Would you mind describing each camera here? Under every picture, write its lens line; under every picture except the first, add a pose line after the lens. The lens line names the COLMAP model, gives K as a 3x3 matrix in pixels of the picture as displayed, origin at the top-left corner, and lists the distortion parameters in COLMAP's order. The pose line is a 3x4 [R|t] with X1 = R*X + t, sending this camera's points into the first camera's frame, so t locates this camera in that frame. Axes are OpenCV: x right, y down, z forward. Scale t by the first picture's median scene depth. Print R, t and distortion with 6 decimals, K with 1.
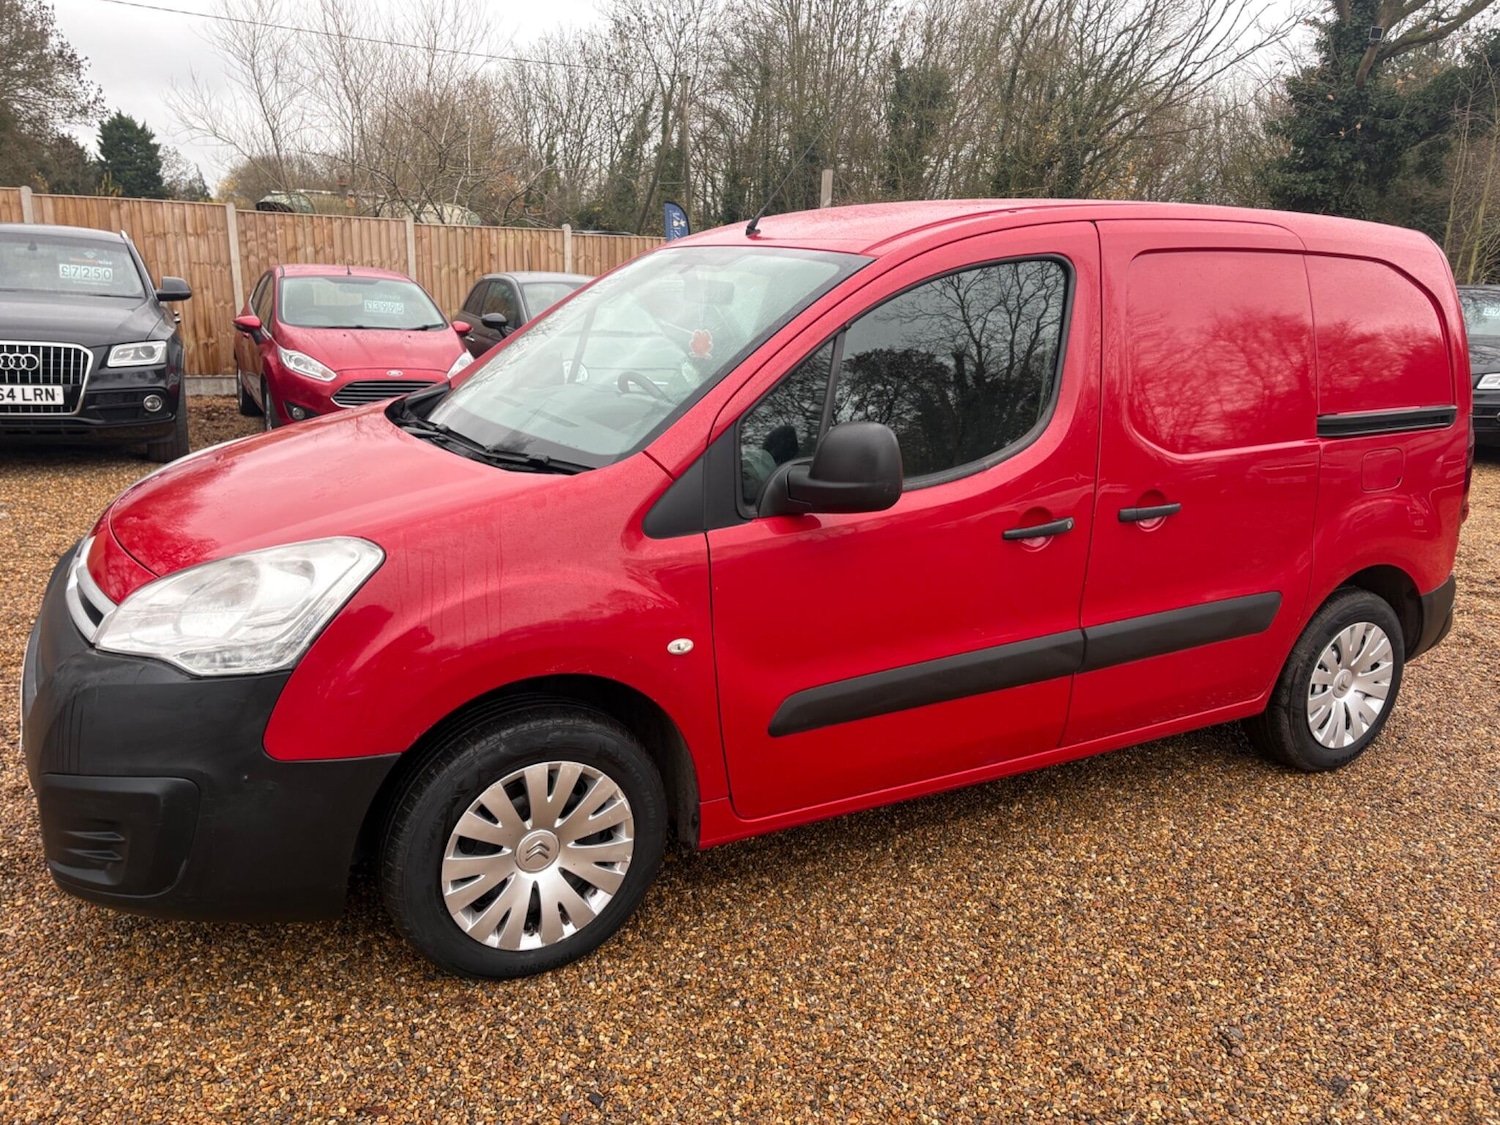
lens RADIAL K [[1123.4, 0, 736.0], [0, 1123.4, 556.9], [0, 0, 1]] dist [0.062554, -0.067866]
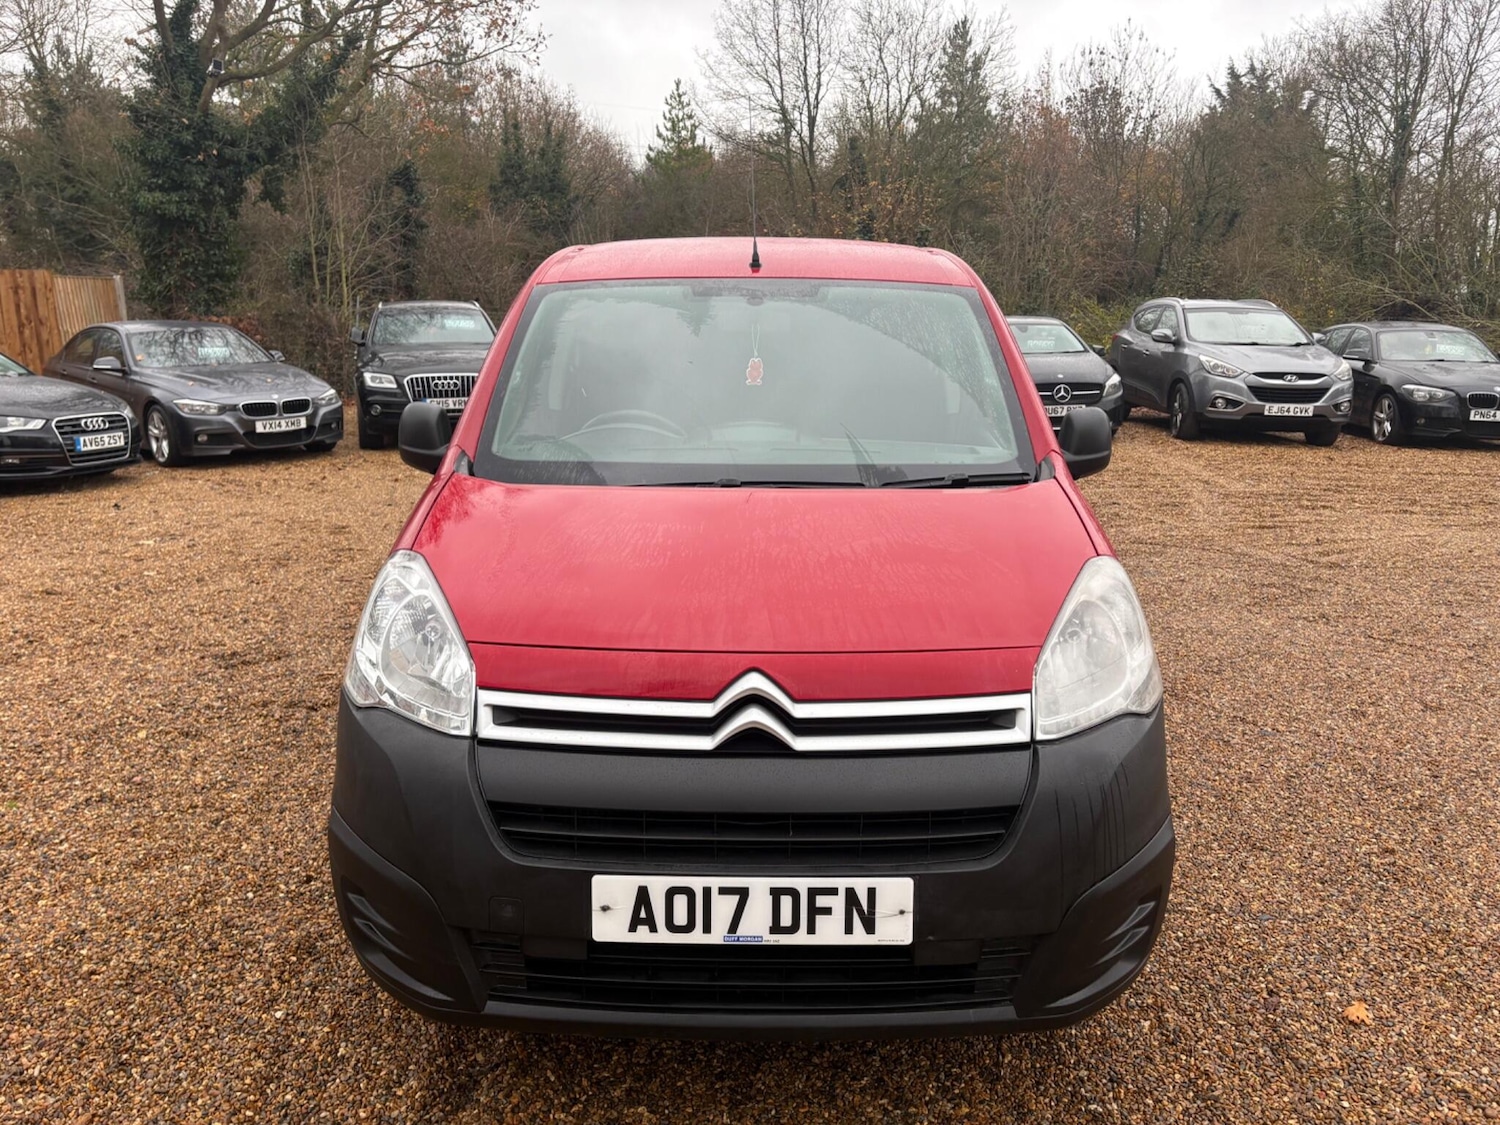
lens RADIAL K [[1123.4, 0, 751.8], [0, 1123.4, 554.1], [0, 0, 1]] dist [0.062554, -0.067866]
pose [[0.487198, -0.210580, 0.847522, -0.312932], [0.224050, 0.968149, 0.111757, -0.047503], [-0.844062, 0.135439, 0.518860, 0.161821]]
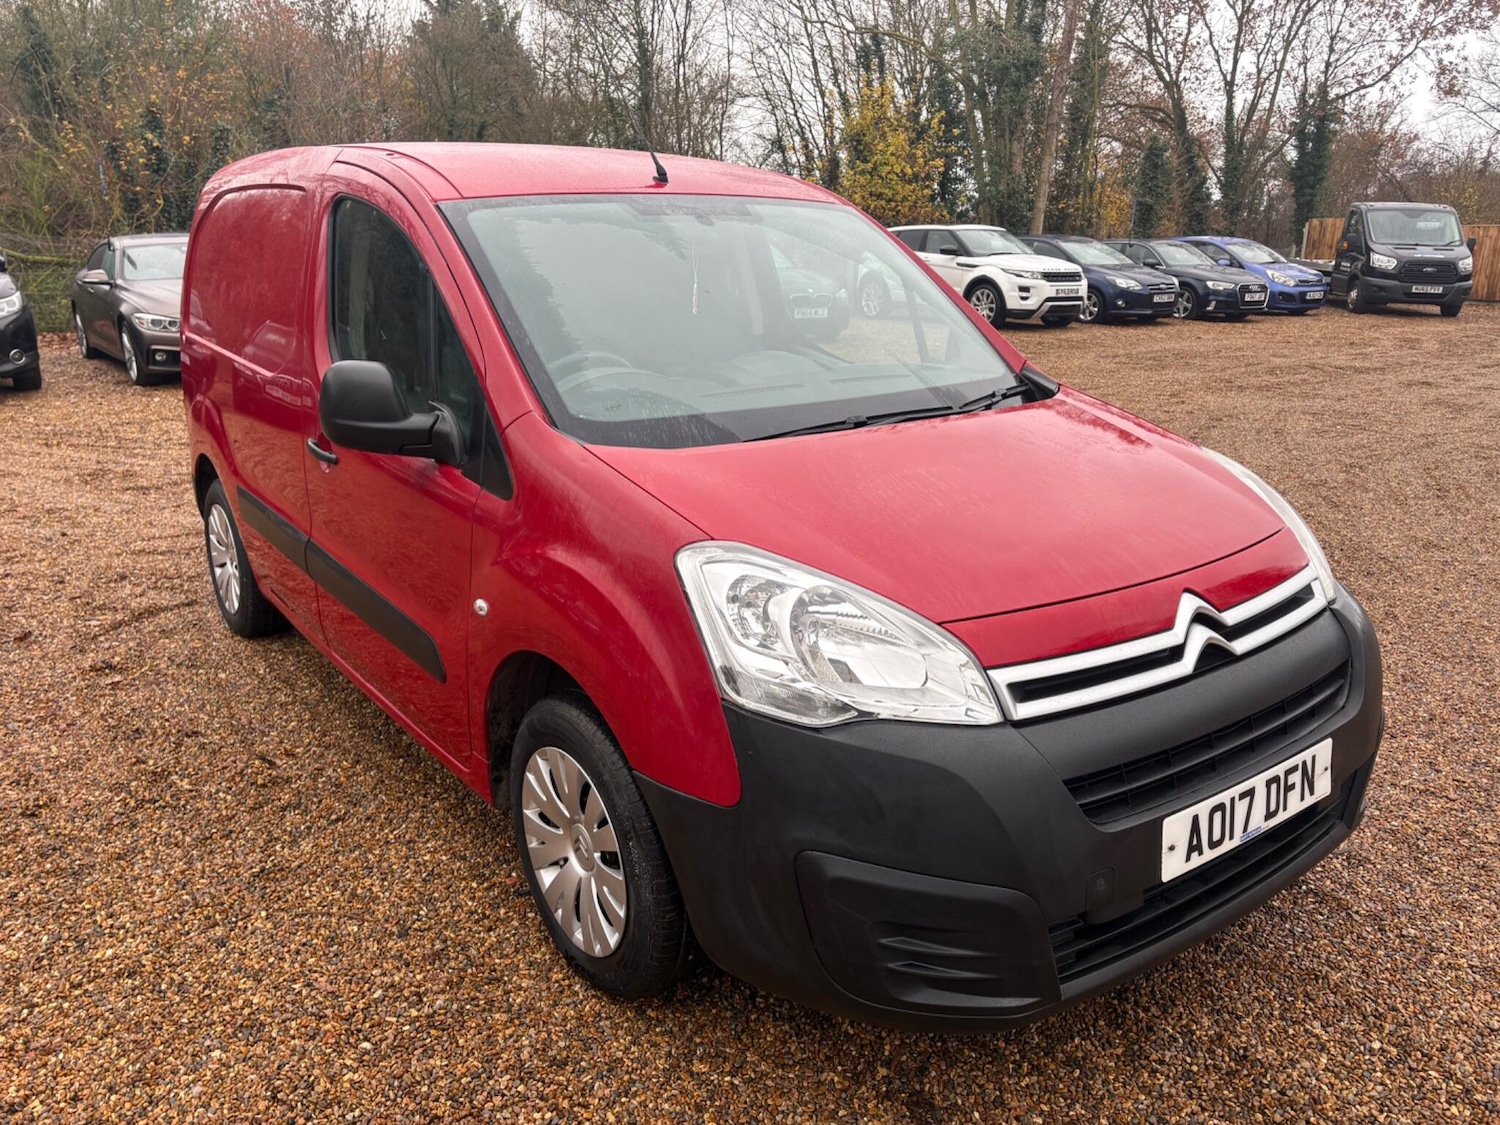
lens RADIAL K [[1123.4, 0, 753.0], [0, 1123.4, 563.1], [0, 0, 1]] dist [0.062554, -0.067866]
pose [[-0.136541, -0.312940, 0.939907, -0.331026], [0.237708, 0.910723, 0.337755, -0.098490], [-0.961692, 0.269541, -0.049963, 0.351633]]
